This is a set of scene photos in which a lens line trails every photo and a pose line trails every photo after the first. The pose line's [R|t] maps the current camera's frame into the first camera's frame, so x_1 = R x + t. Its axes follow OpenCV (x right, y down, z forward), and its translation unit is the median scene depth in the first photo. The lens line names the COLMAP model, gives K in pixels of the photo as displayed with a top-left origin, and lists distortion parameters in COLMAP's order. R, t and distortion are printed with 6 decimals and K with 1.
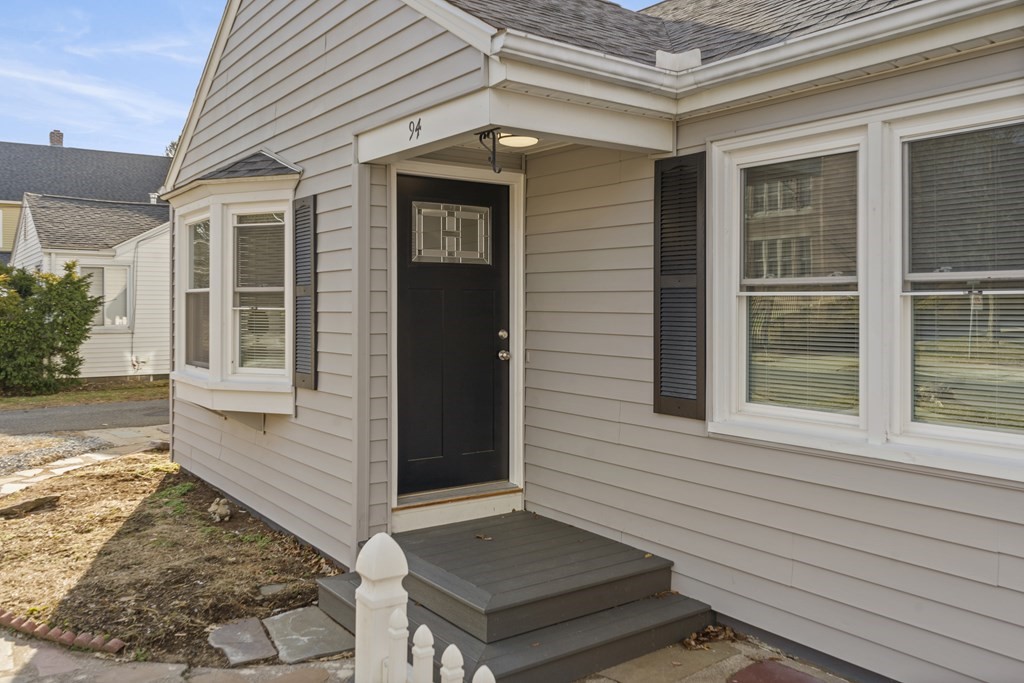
lens RADIAL K [[823.8, 0, 511.9], [0, 823.8, 302.0], [0, 0, 1]] dist [-0.002255, 0.000784]
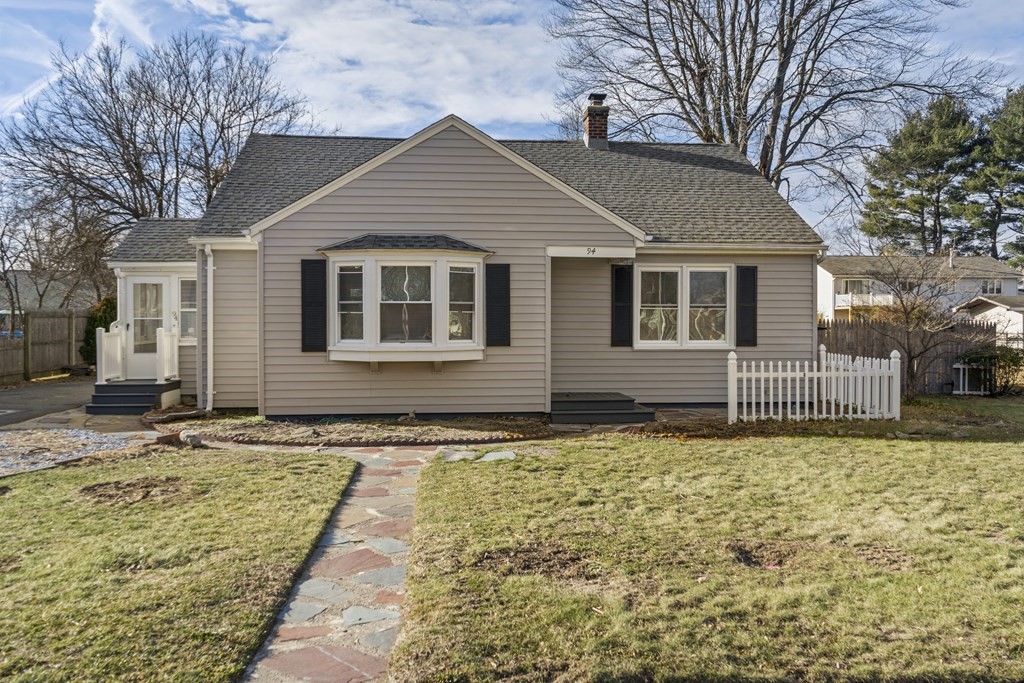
lens RADIAL K [[823.8, 0, 511.9], [0, 823.8, 302.0], [0, 0, 1]] dist [-0.002255, 0.000784]
pose [[0.506795, 0.020390, 0.861825, -2.660926], [-0.001003, 0.999733, -0.023064, 0.039456], [-0.862066, 0.010824, 0.506681, -0.238073]]
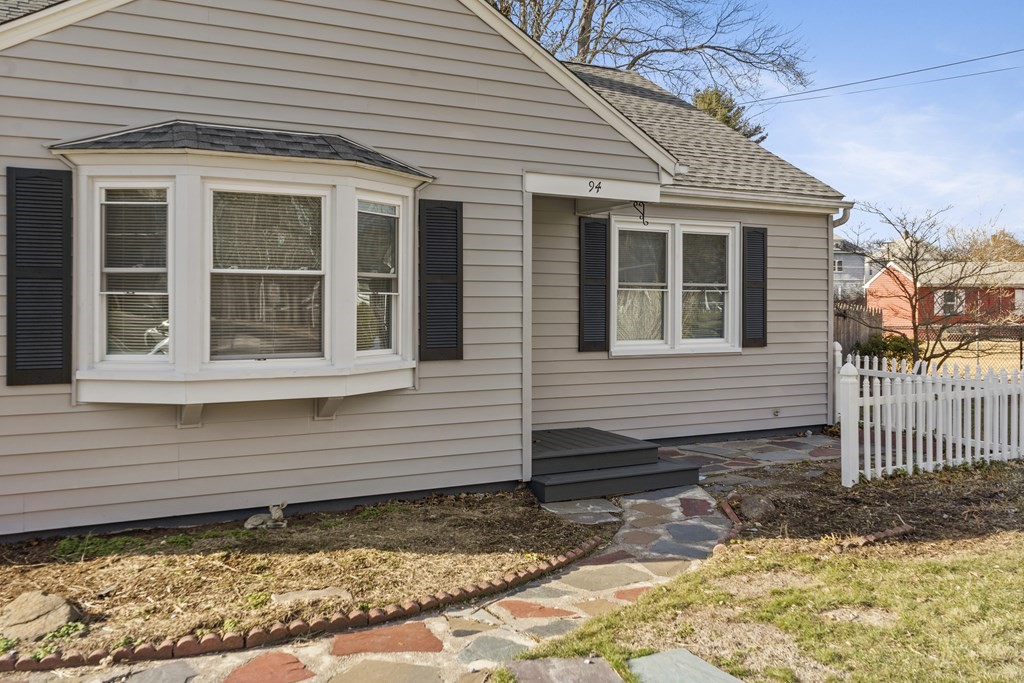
lens RADIAL K [[830.7, 0, 508.5], [0, 830.7, 286.7], [0, 0, 1]] dist [-0.005778, 0.000185]
pose [[0.151263, 0.020398, 0.988283, -1.706344], [-0.002453, 0.999792, -0.020260, 0.025507], [-0.988490, 0.000640, 0.151282, 0.869975]]
